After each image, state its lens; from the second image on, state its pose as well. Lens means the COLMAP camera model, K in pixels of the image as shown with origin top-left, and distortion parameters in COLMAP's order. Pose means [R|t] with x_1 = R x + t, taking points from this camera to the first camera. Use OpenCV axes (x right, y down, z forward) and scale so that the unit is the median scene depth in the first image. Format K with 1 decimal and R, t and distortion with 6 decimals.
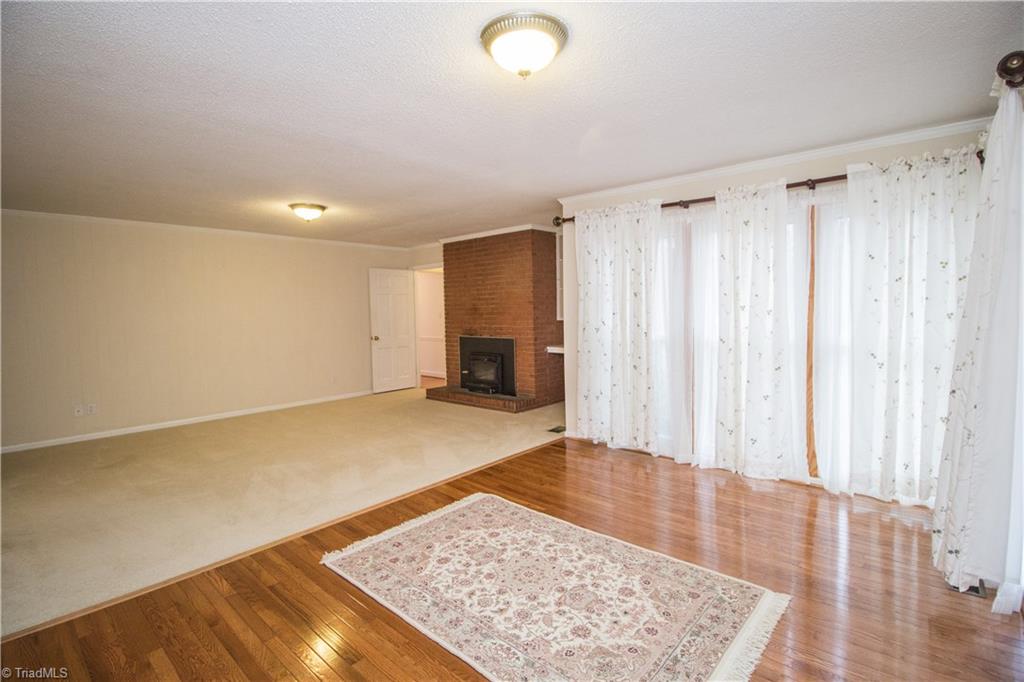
lens RADIAL K [[473.7, 0, 509.1], [0, 473.7, 333.3], [0, 0, 1]] dist [-0.000031, -0.012831]
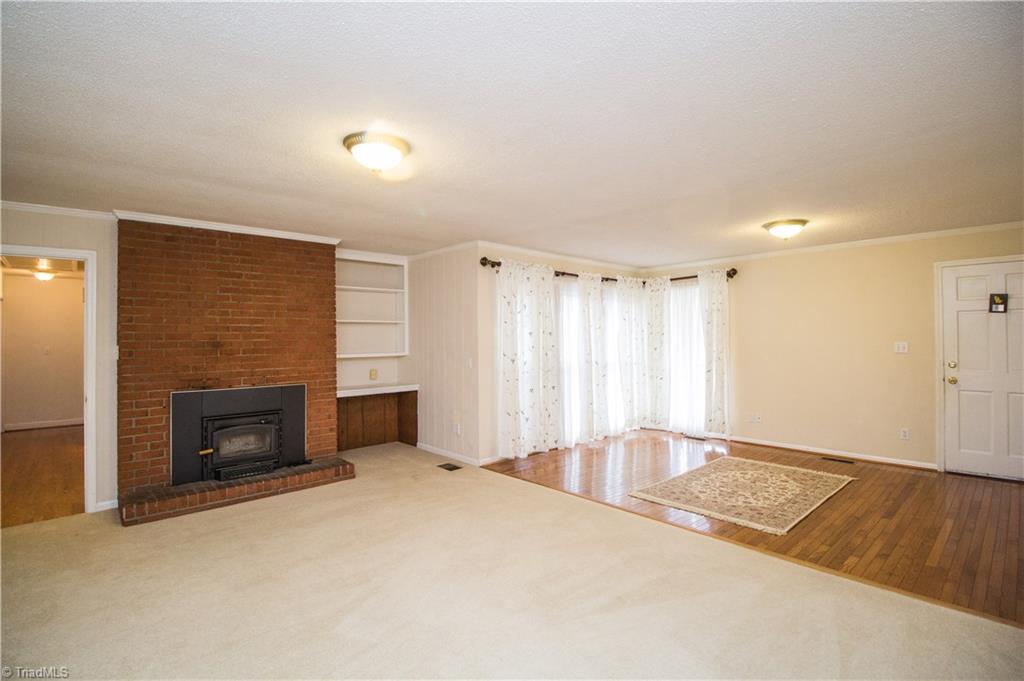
lens RADIAL K [[473.7, 0, 509.1], [0, 473.7, 332.8], [0, 0, 1]] dist [-0.000031, -0.012831]
pose [[0.117490, 0.028426, 0.992667, -1.267878], [0.056568, 0.997776, -0.035268, -0.046457], [-0.991462, 0.060297, 0.115621, 1.108951]]
